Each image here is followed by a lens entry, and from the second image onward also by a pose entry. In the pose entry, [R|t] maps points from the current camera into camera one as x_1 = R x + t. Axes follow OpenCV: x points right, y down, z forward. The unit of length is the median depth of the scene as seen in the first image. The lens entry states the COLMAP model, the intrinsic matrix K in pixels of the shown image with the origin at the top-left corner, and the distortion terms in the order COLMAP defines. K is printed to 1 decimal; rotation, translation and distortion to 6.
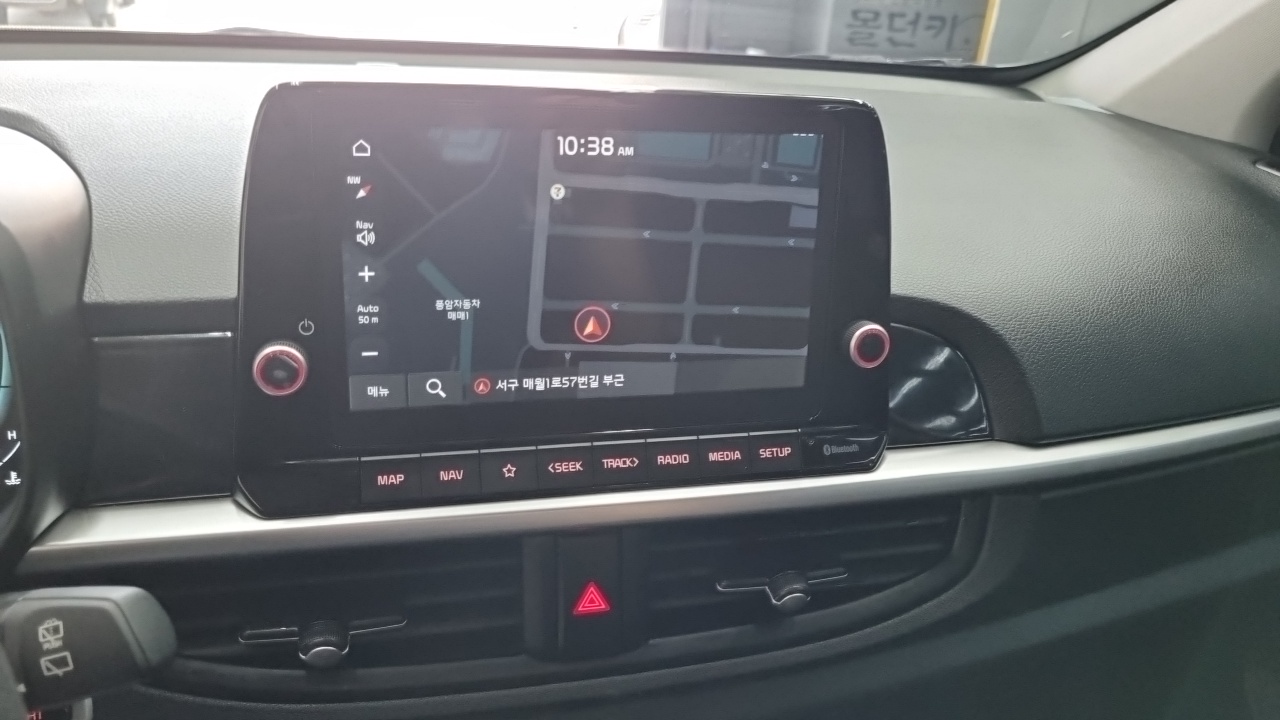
lens RADIAL K [[1005.4, 0, 647.6], [0, 1005.4, 351.8], [0, 0, 1]] dist [0.031315, -0.005937]
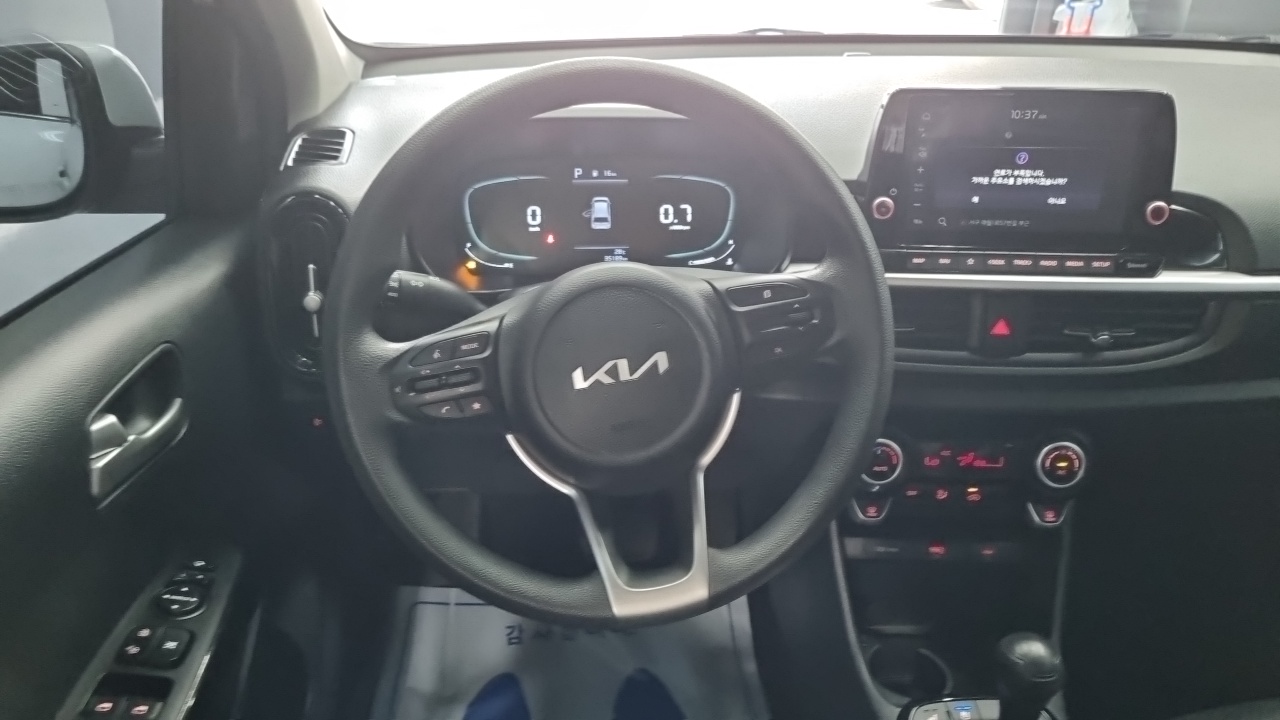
lens RADIAL K [[1005.4, 0, 642.9], [0, 1005.4, 374.3], [0, 0, 1]] dist [0.031315, -0.005937]
pose [[0.951886, 0.087394, -0.293727, -0.139503], [-0.062903, 0.993785, 0.091835, 0.192558], [0.299927, -0.068940, 0.951468, -1.275636]]
